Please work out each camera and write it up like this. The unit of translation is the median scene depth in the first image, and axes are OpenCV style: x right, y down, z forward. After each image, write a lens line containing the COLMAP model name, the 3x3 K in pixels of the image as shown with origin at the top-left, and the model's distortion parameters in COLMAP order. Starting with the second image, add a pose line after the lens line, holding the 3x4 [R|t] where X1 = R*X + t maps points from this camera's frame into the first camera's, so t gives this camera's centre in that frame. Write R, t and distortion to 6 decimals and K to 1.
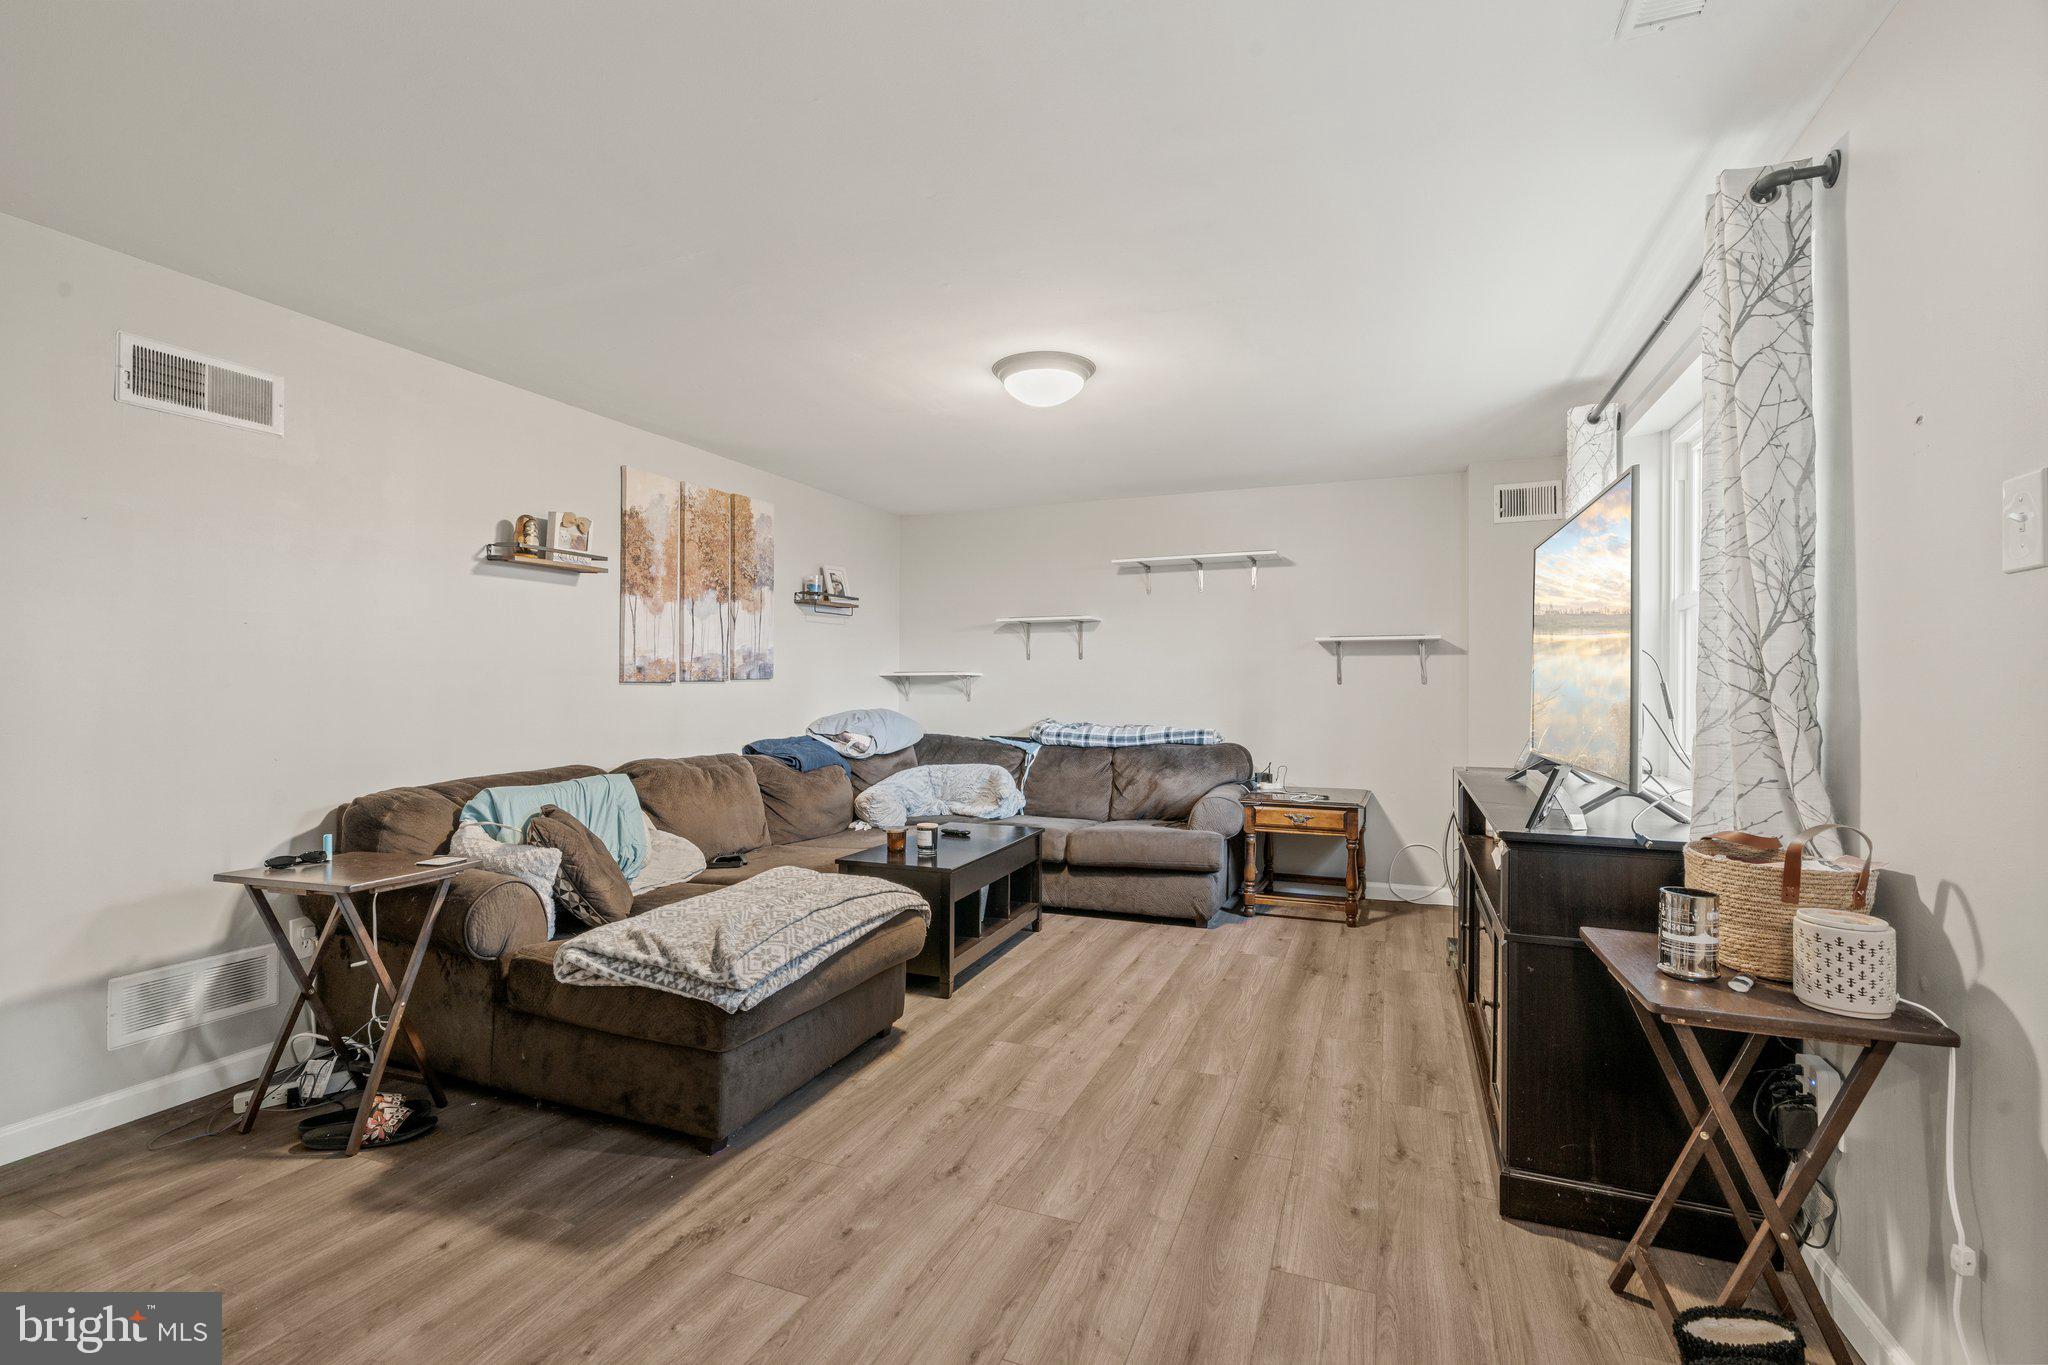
lens RADIAL K [[928.0, 0, 1015.4], [0, 928.0, 687.1], [0, 0, 1]] dist [-0.012524, 0.000284]
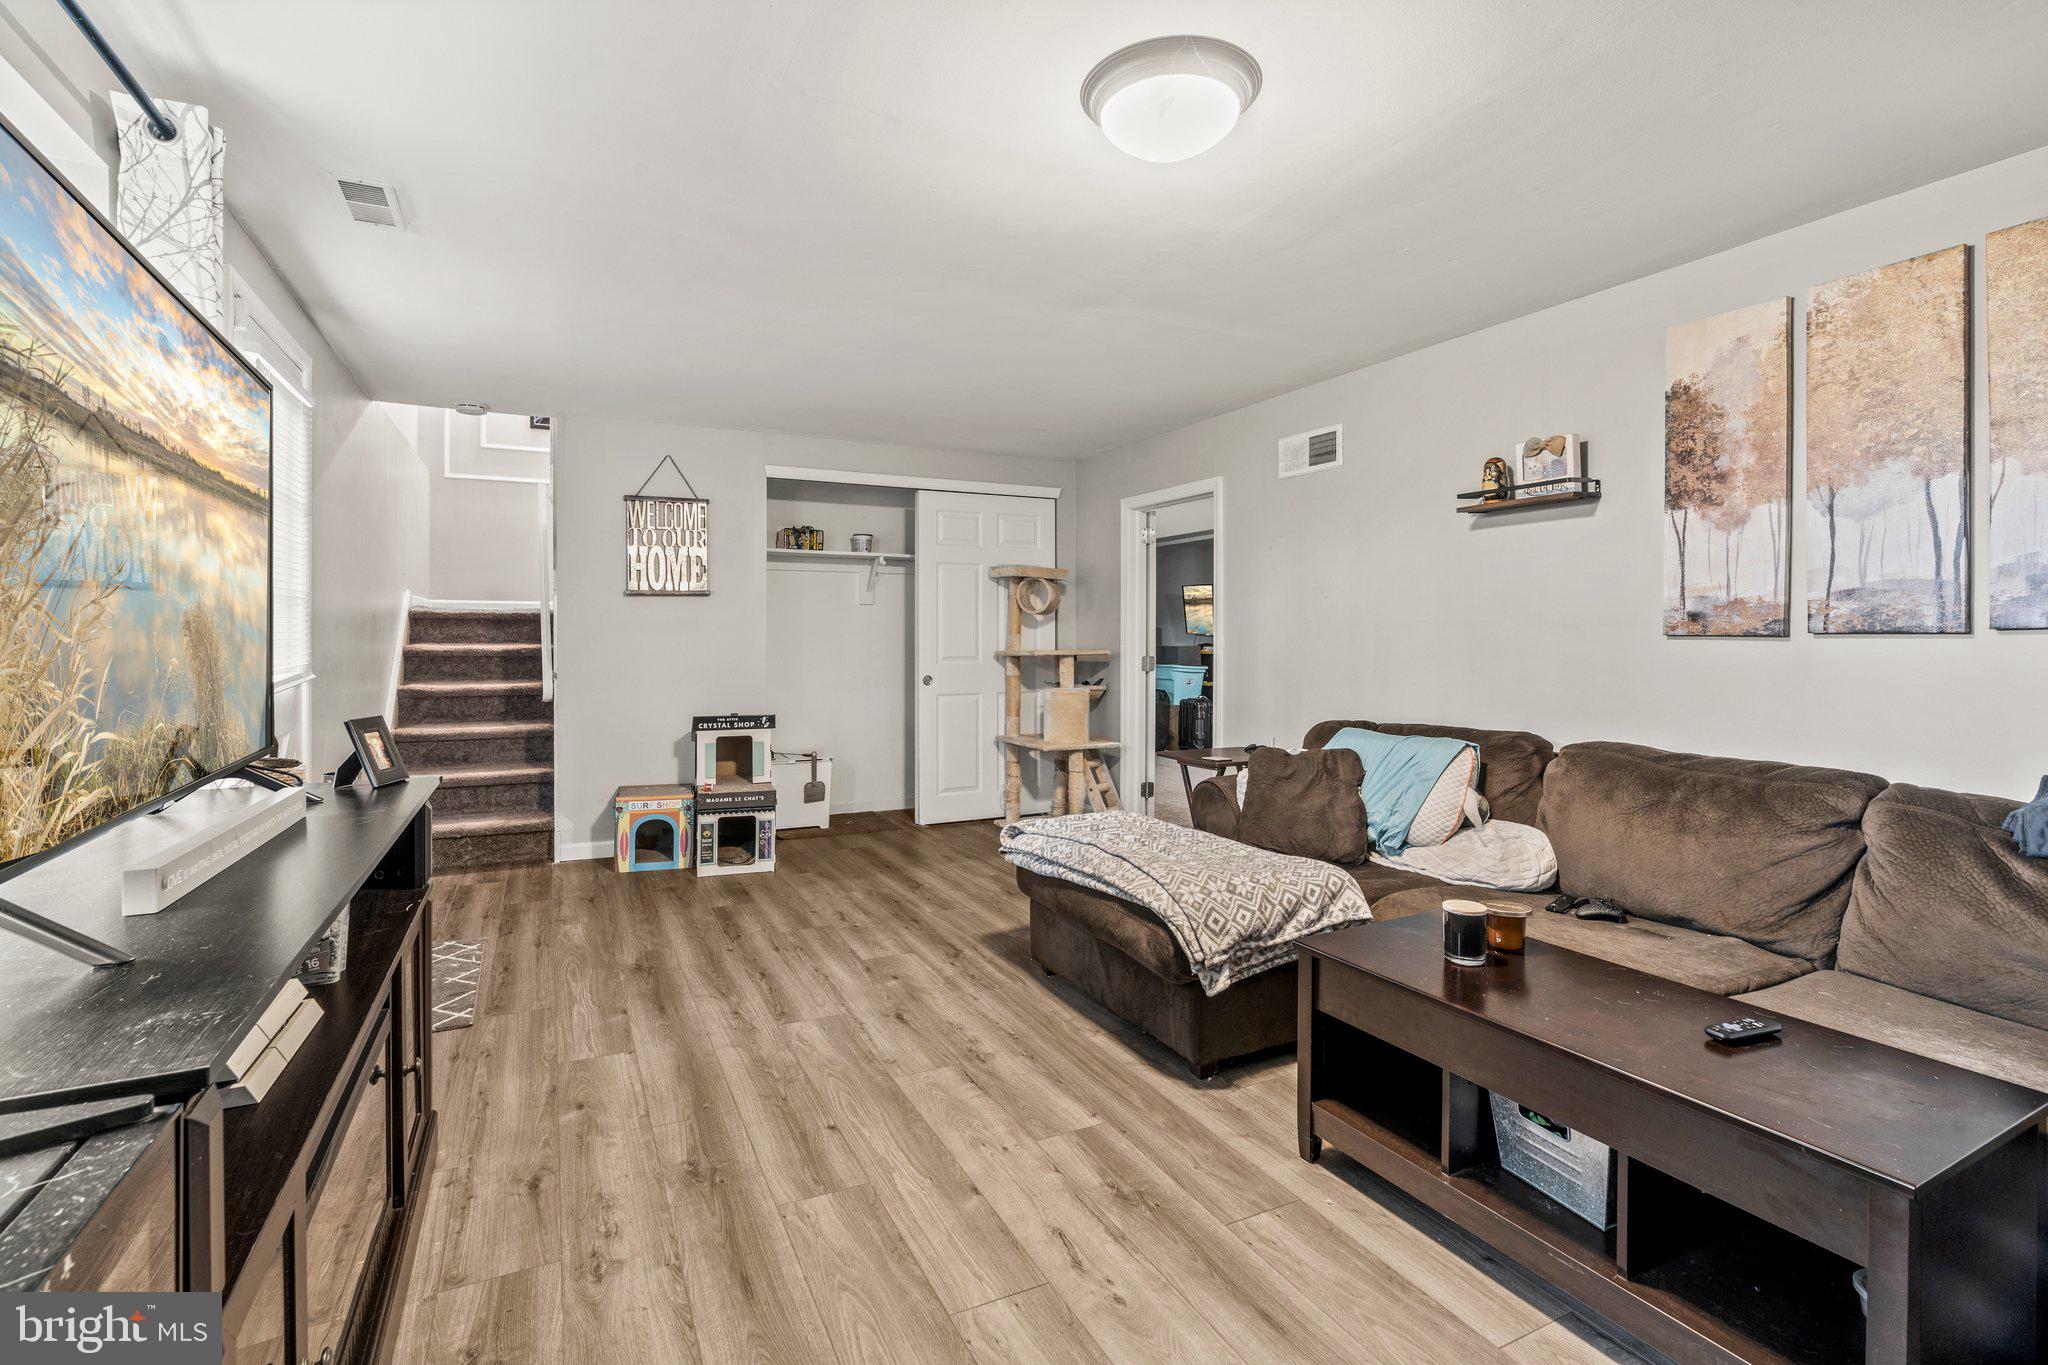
lens RADIAL K [[928.0, 0, 989.7], [0, 928.0, 638.9], [0, 0, 1]] dist [-0.012524, 0.000284]
pose [[-0.674413, -0.002839, -0.738348, 0.651867], [-0.007567, 0.999967, 0.003067, -0.001620], [0.738315, 0.007655, -0.674412, 1.604329]]
